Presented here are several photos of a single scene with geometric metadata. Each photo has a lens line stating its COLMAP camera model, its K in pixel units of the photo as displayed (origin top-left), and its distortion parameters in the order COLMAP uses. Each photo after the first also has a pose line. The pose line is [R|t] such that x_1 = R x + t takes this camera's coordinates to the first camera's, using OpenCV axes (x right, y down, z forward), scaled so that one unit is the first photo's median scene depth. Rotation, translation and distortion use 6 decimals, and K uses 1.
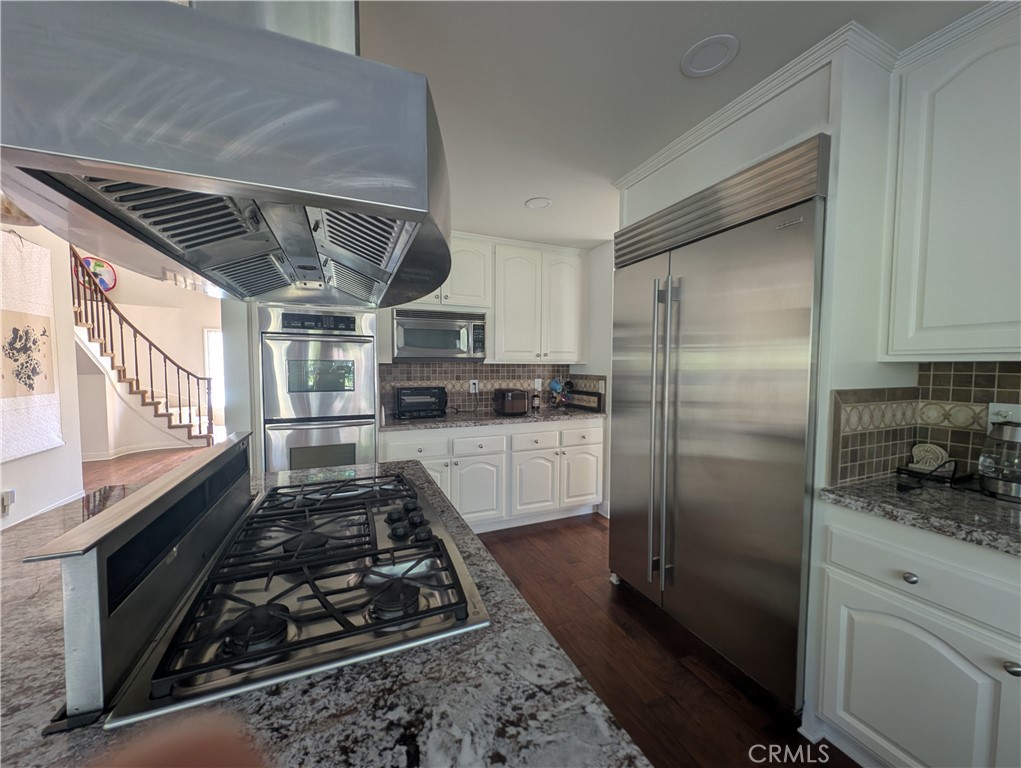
lens RADIAL K [[386.2, 0, 515.7], [0, 386.2, 386.3], [0, 0, 1]] dist [0.000773, 0.000045]
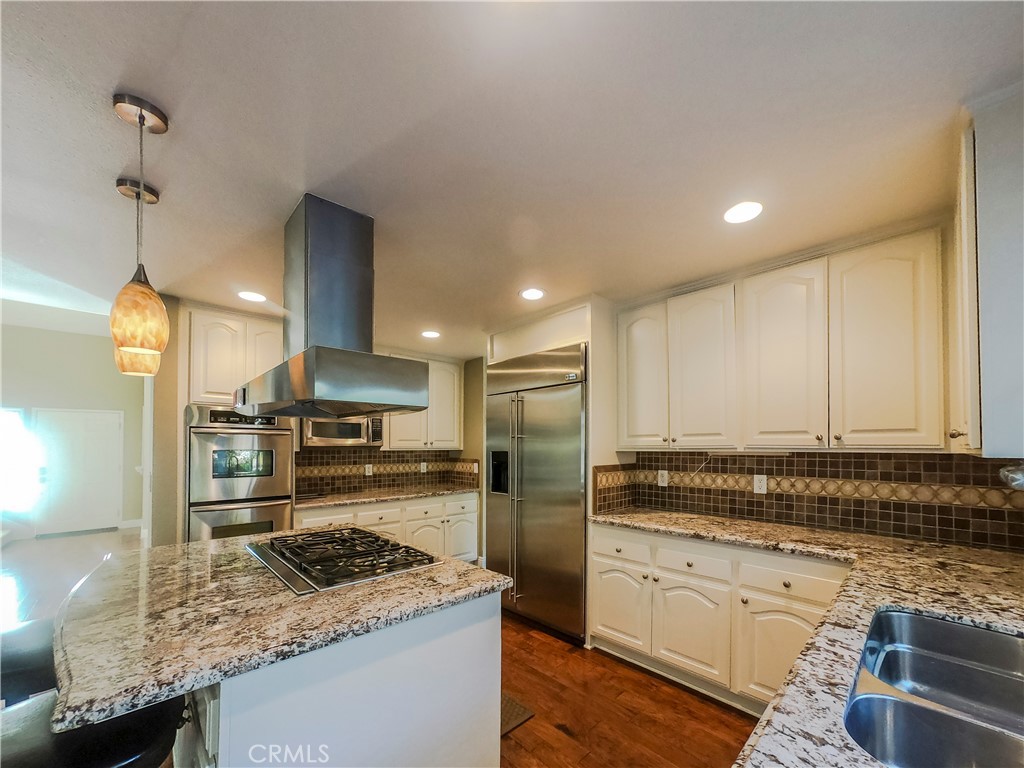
lens RADIAL K [[445.4, 0, 515.6], [0, 445.4, 387.5], [0, 0, 1]] dist [-0.013390, 0.000041]
pose [[0.945583, 0.034962, 0.323497, -0.141216], [0.024216, 0.983892, -0.177117, 0.003818], [-0.324478, 0.175312, 0.929505, -0.476285]]
